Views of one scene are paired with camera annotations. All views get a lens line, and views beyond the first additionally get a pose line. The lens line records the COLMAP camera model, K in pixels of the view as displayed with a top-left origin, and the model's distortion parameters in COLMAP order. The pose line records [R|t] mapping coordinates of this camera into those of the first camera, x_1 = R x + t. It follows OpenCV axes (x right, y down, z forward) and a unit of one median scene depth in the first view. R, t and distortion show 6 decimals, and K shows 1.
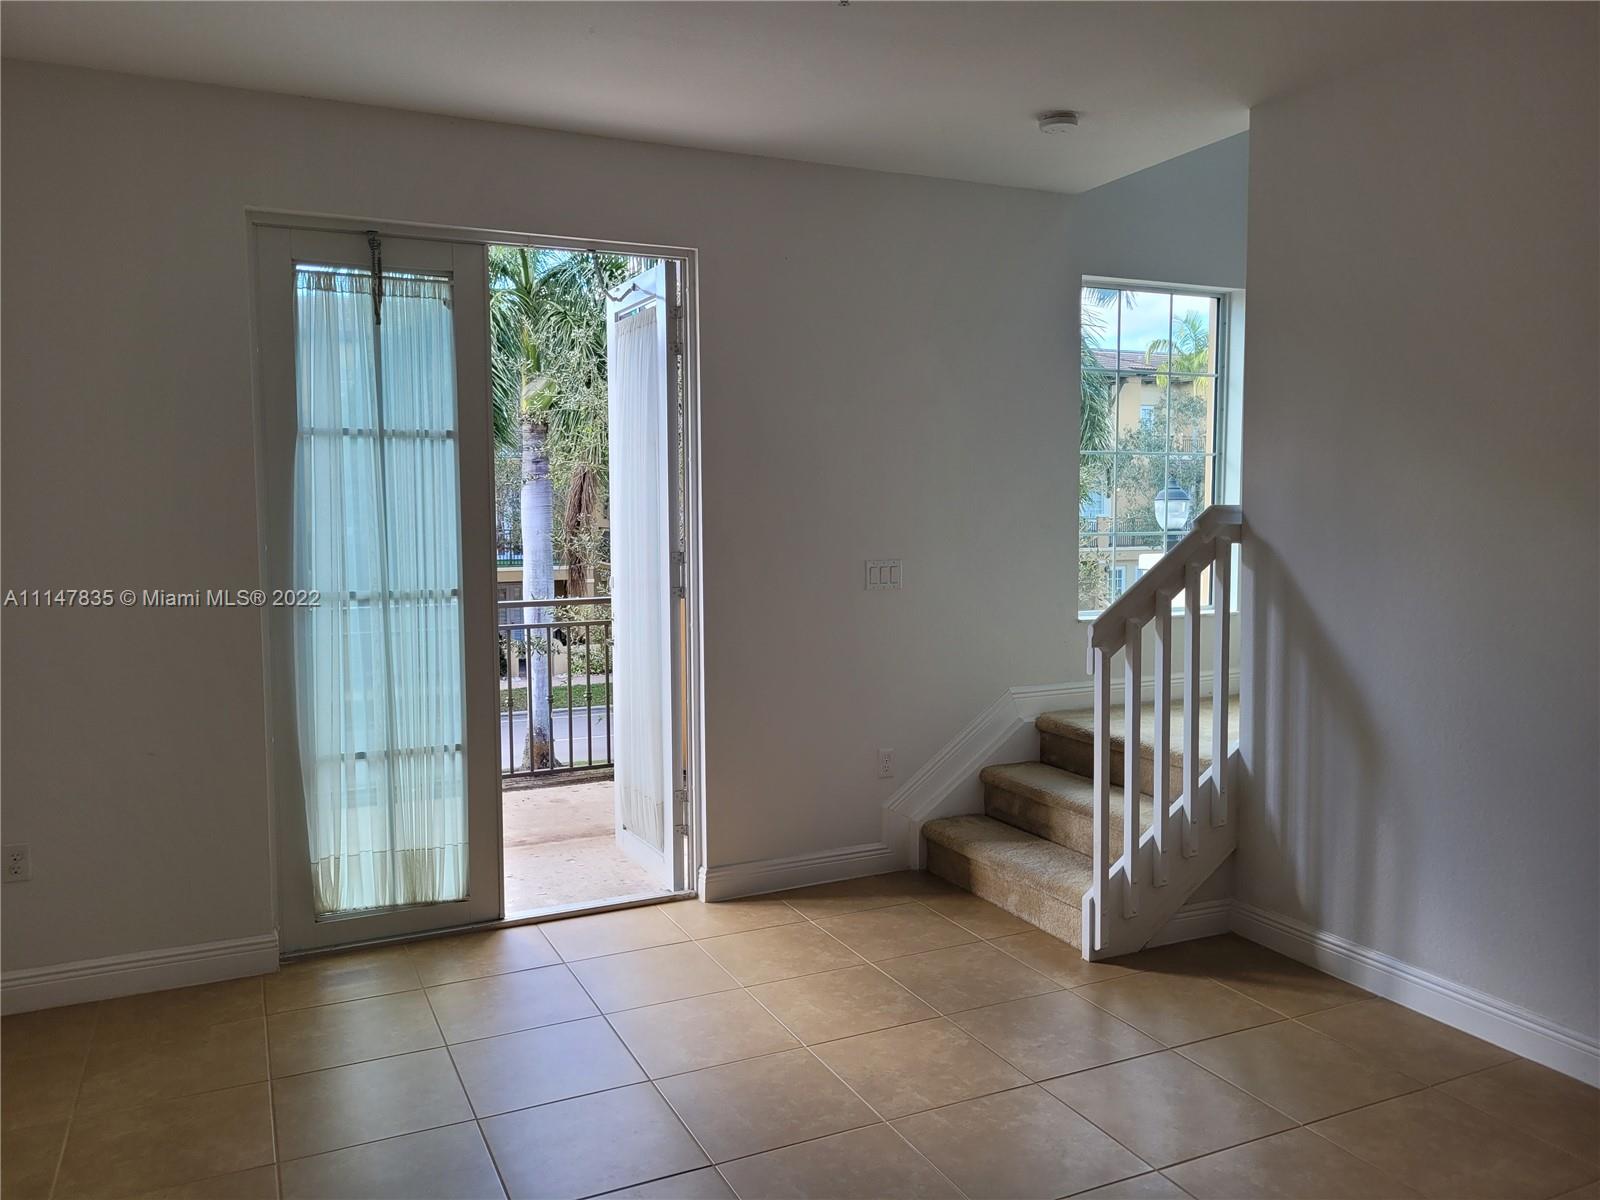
lens RADIAL K [[1219.1, 0, 802.7], [0, 1219.1, 575.6], [0, 0, 1]] dist [-0.007436, 0.000651]
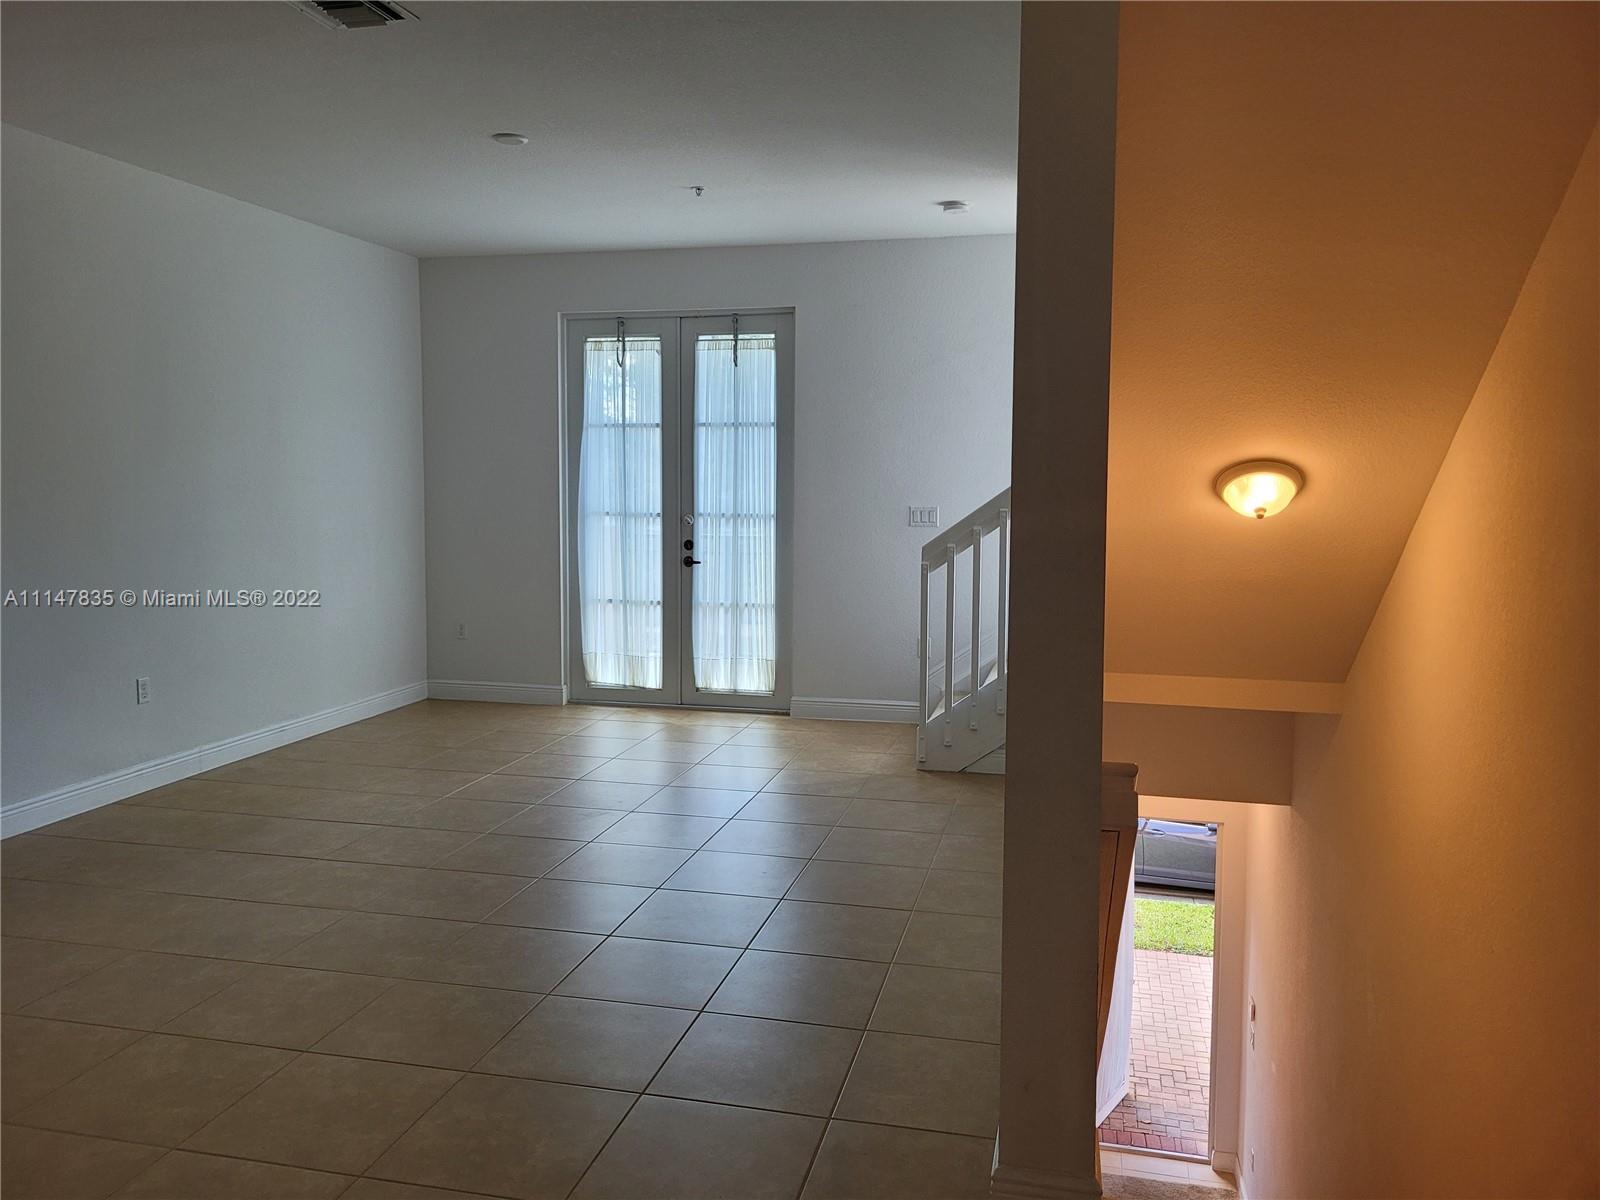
lens RADIAL K [[1219.1, 0, 802.7], [0, 1219.1, 575.6], [0, 0, 1]] dist [-0.007436, 0.000651]
pose [[0.780103, 0.062429, -0.622529, 1.014743], [-0.053189, 0.998025, 0.033432, 0.032365], [0.623386, 0.007031, 0.781882, -0.264436]]
